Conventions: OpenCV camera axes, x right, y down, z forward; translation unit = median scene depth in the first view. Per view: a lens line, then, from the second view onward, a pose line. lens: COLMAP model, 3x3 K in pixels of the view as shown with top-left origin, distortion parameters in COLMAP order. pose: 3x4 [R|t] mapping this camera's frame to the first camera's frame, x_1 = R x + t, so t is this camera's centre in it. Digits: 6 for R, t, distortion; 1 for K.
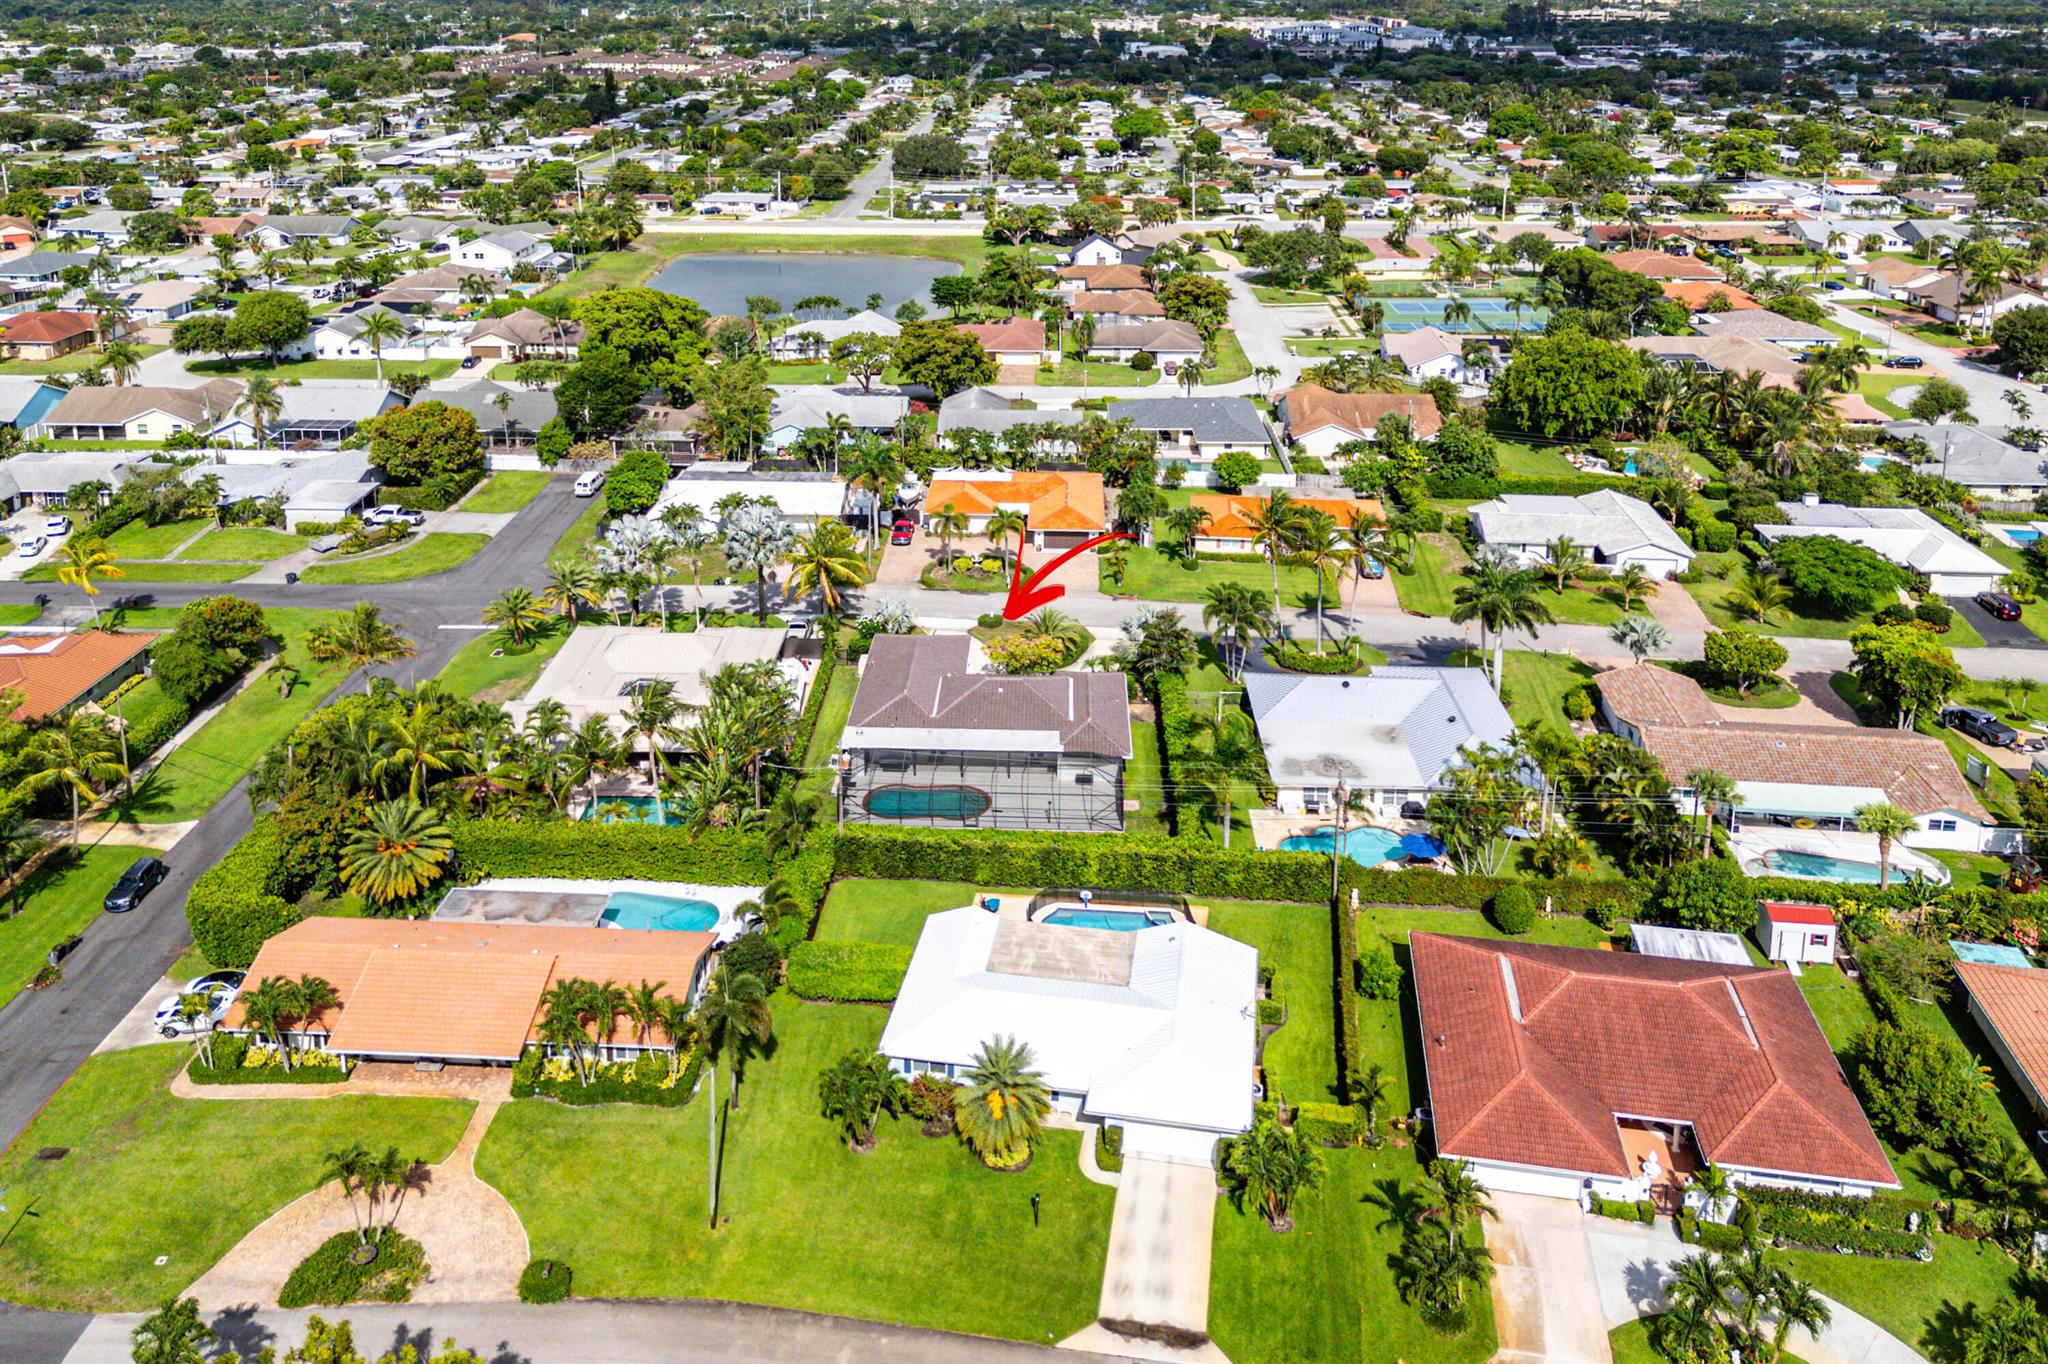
lens RADIAL K [[1463.2, 0, 1018.4], [0, 1463.2, 636.8], [0, 0, 1]] dist [0.076076, -0.075305]
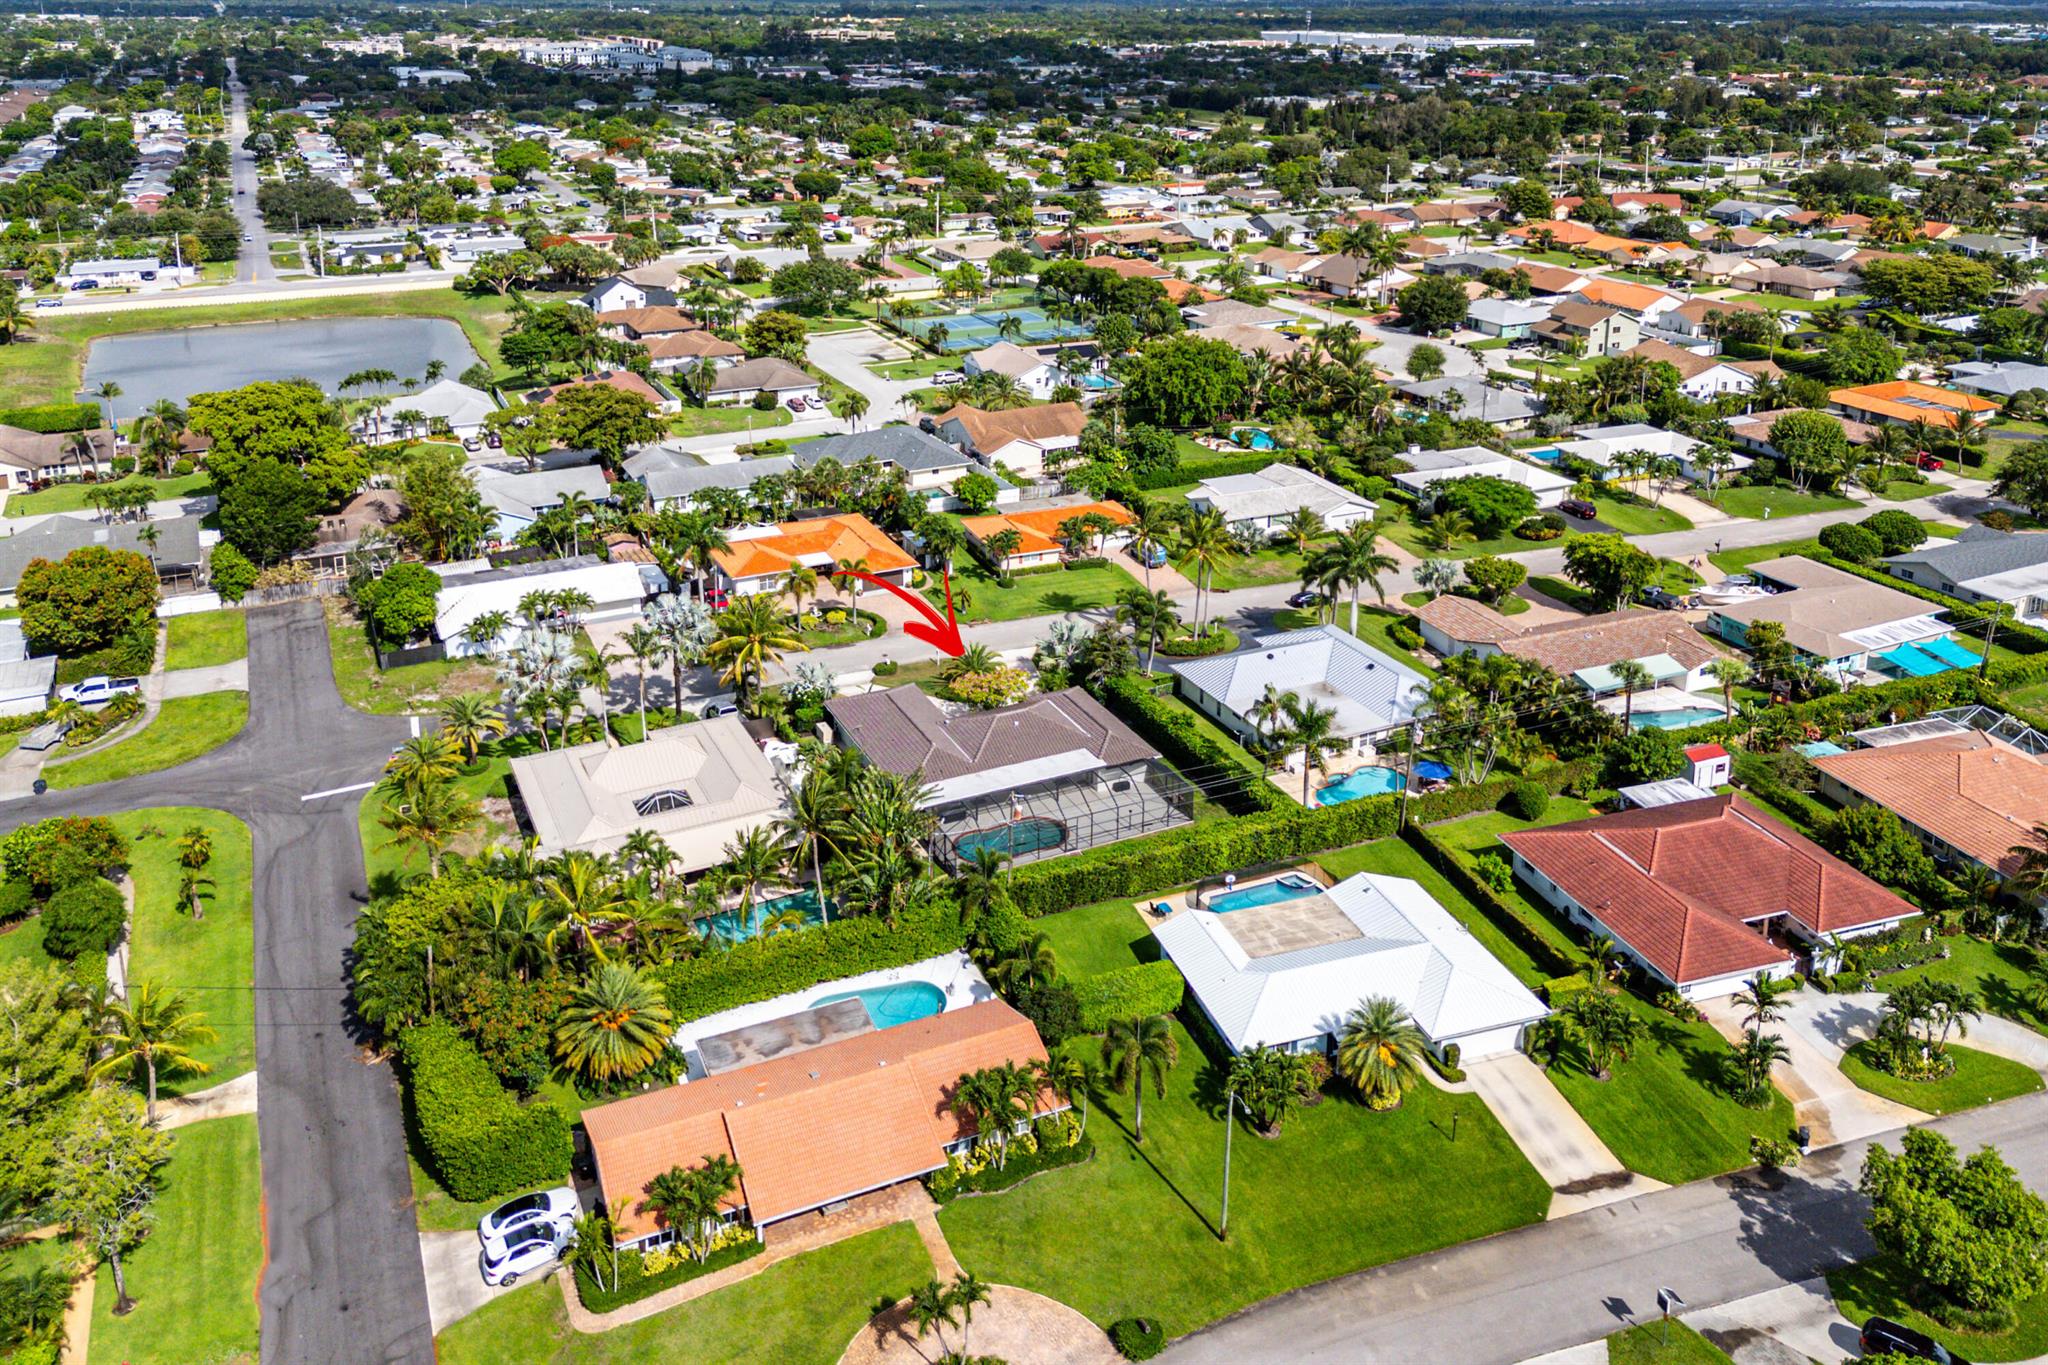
lens RADIAL K [[1437.9, 0, 1024.0], [0, 1437.9, 682.5], [0, 0, 1]] dist [0.069505, -0.067574]
pose [[0.888494, -0.198682, 0.413648, -0.292809], [0.189606, 0.979814, 0.063359, -0.038999], [-0.417886, 0.022136, 0.908230, 0.039764]]
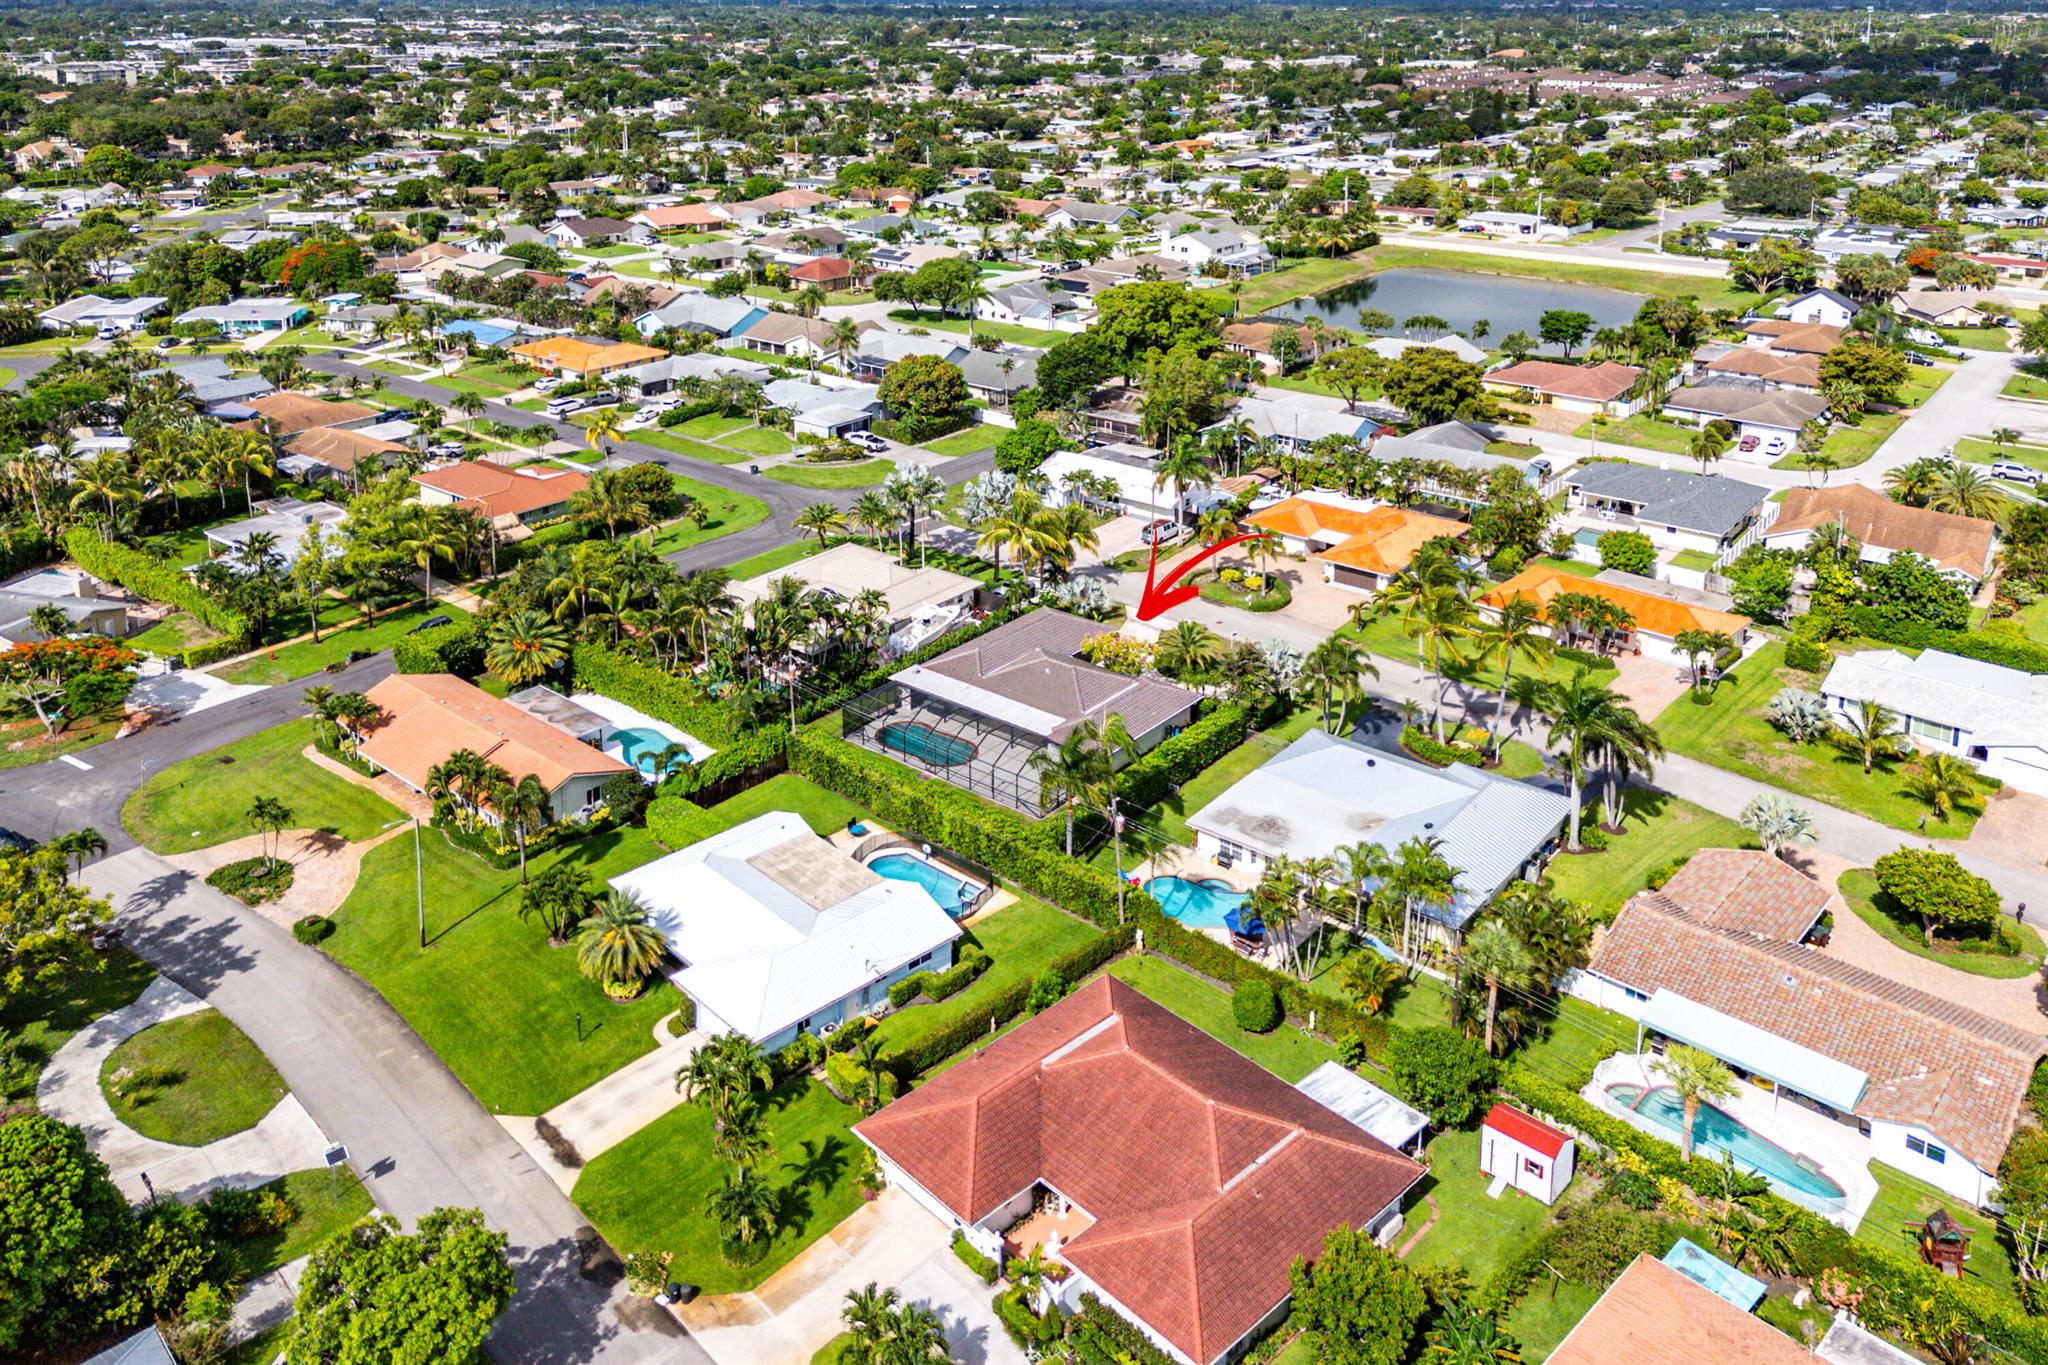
lens RADIAL K [[1437.9, 0, 1024.0], [0, 1437.9, 682.5], [0, 0, 1]] dist [0.069505, -0.067574]
pose [[0.804009, 0.258339, -0.535565, 0.361783], [-0.246090, 0.964501, 0.095805, -0.034633], [0.541303, 0.054769, 0.839042, 0.082807]]
